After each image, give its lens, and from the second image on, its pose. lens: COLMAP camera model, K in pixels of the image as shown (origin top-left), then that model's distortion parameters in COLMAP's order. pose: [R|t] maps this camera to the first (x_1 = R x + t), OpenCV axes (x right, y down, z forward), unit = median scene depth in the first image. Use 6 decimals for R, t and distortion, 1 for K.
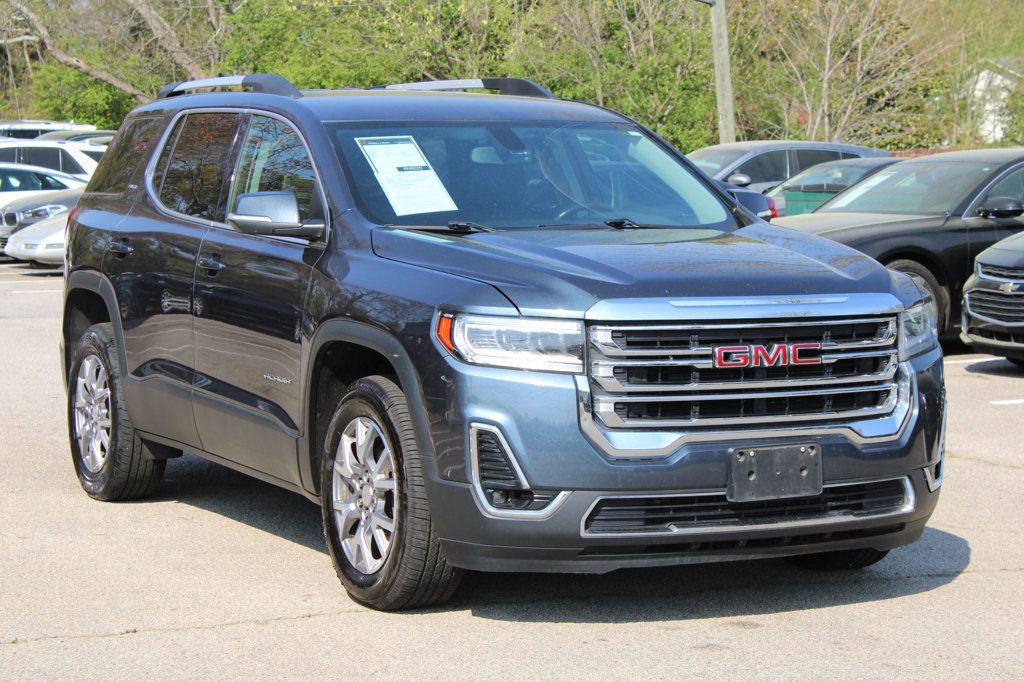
lens RADIAL K [[2563.4, 0, 515.0], [0, 2563.4, 345.1], [0, 0, 1]] dist [0.133873, 0.000000]
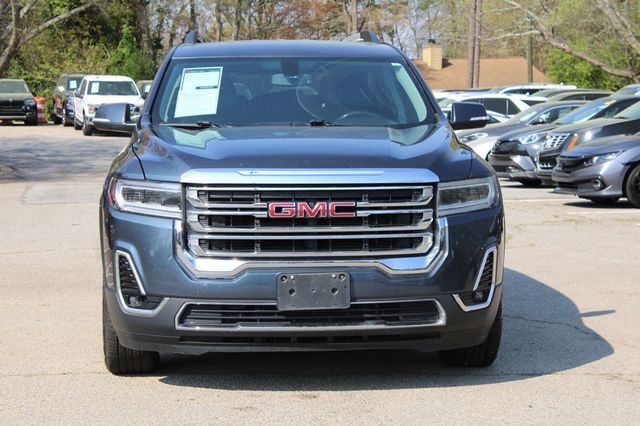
lens RADIAL K [[1602.2, 0, 321.5], [0, 1602.2, 208.0], [0, 0, 1]] dist [0.133873, 0.000000]
pose [[0.919605, 0.017894, -0.392438, 0.459173], [-0.023156, 0.999694, -0.008679, 0.010772], [0.392162, 0.017068, 0.919738, 0.176225]]
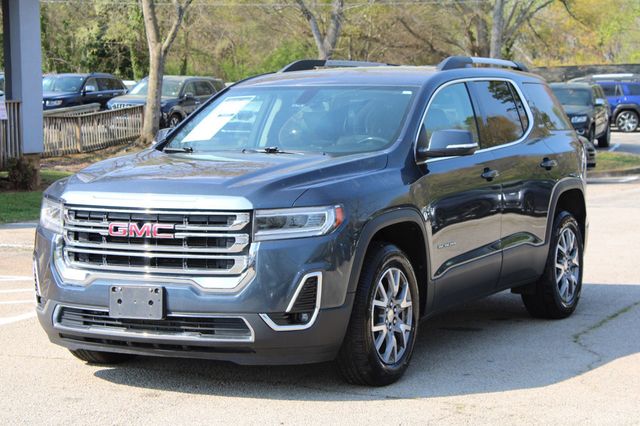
lens RADIAL K [[1602.2, 0, 318.1], [0, 1602.2, 214.7], [0, 0, 1]] dist [0.133873, 0.000000]
pose [[0.574135, 0.052332, -0.817086, 1.000365], [-0.056742, 0.998099, 0.024055, -0.036903], [0.816792, 0.032552, 0.576013, 0.508545]]
